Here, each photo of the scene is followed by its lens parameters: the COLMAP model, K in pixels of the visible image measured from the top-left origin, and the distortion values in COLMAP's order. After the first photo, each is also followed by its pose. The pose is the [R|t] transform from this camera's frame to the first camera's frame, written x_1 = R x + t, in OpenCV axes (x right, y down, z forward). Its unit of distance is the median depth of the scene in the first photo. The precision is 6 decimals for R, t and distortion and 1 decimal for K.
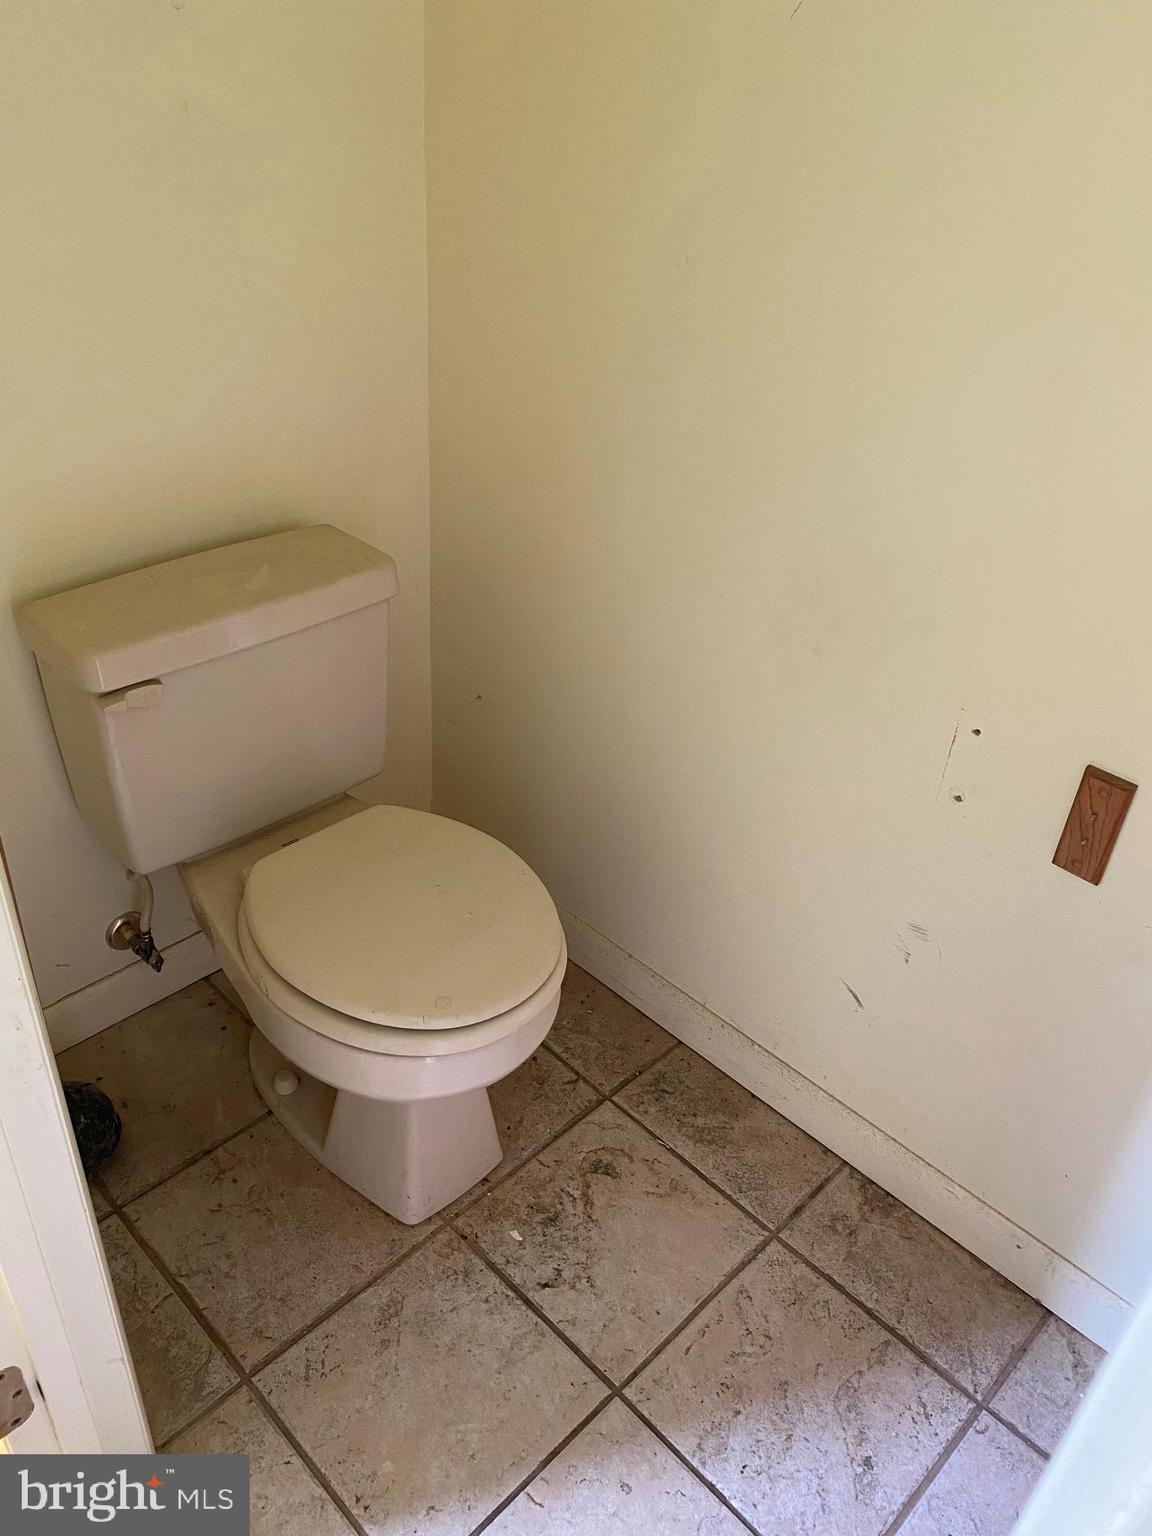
lens RADIAL K [[1169.7, 0, 576.0], [0, 1169.7, 768.0], [0, 0, 1]] dist [0.003317, -0.000950]
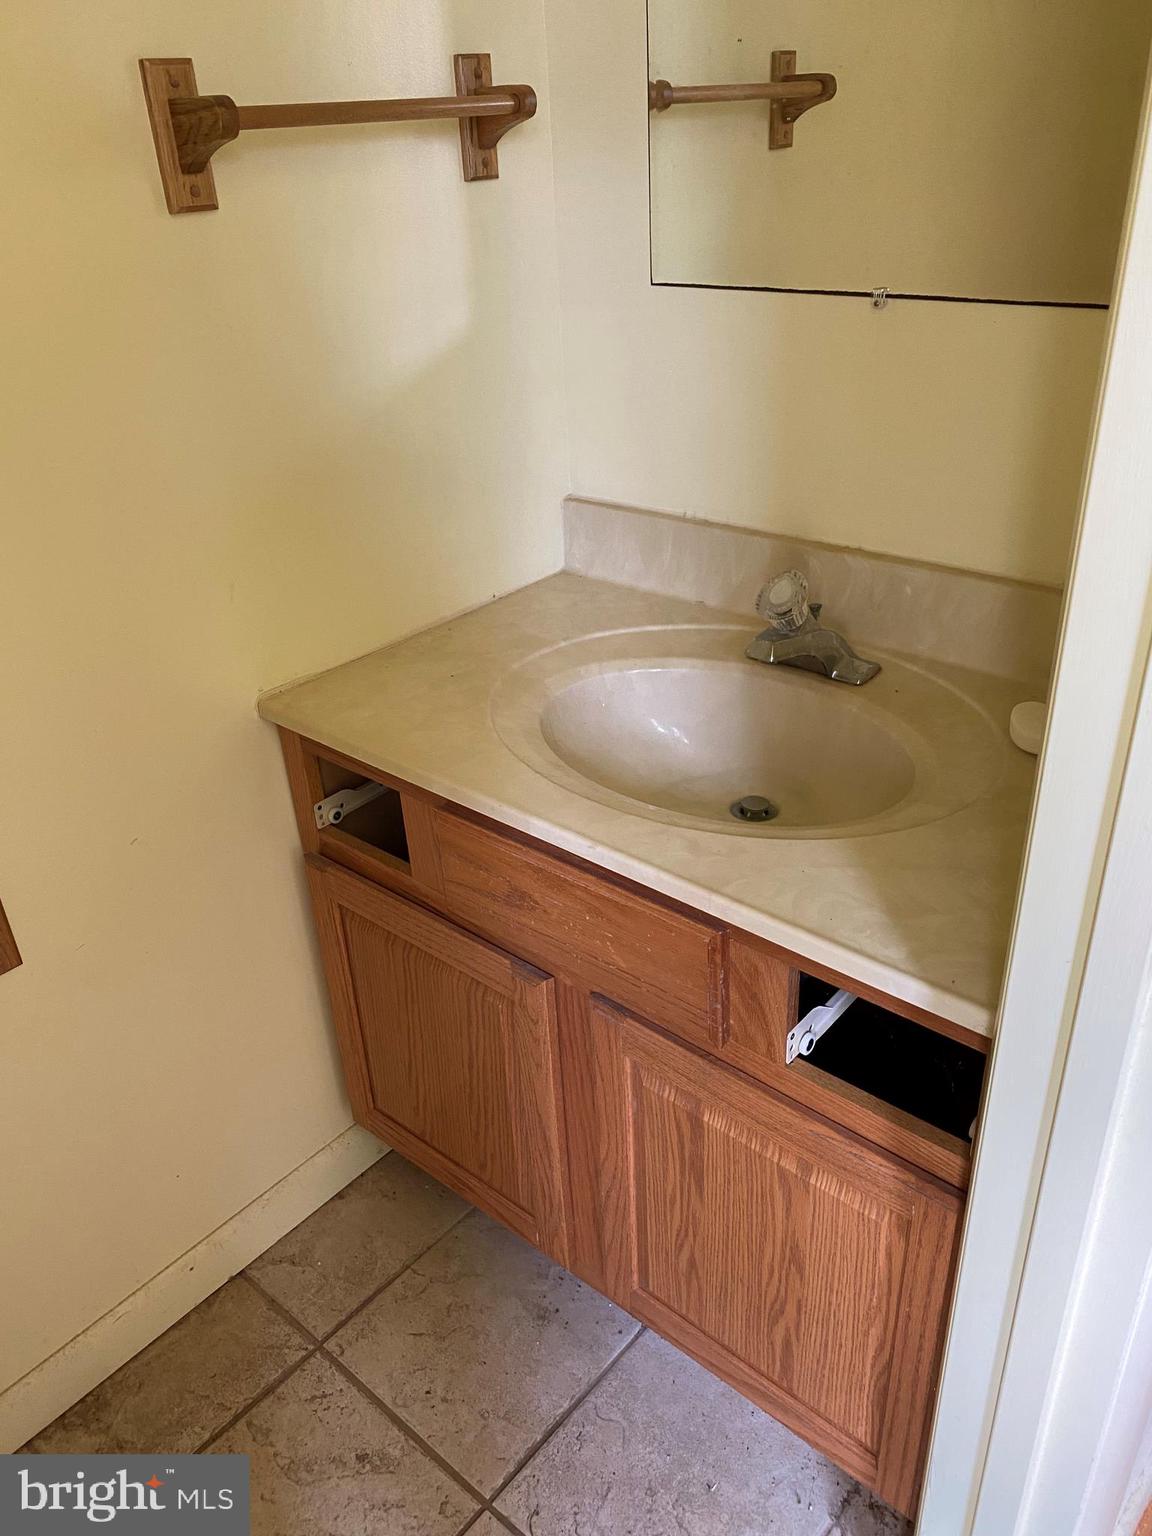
lens RADIAL K [[1169.7, 0, 576.0], [0, 1169.7, 768.0], [0, 0, 1]] dist [0.003317, -0.000950]
pose [[-0.072080, -0.530288, 0.844748, -0.302127], [0.585286, 0.663308, 0.466330, -0.177683], [-0.807617, 0.528032, 0.262559, 0.236802]]
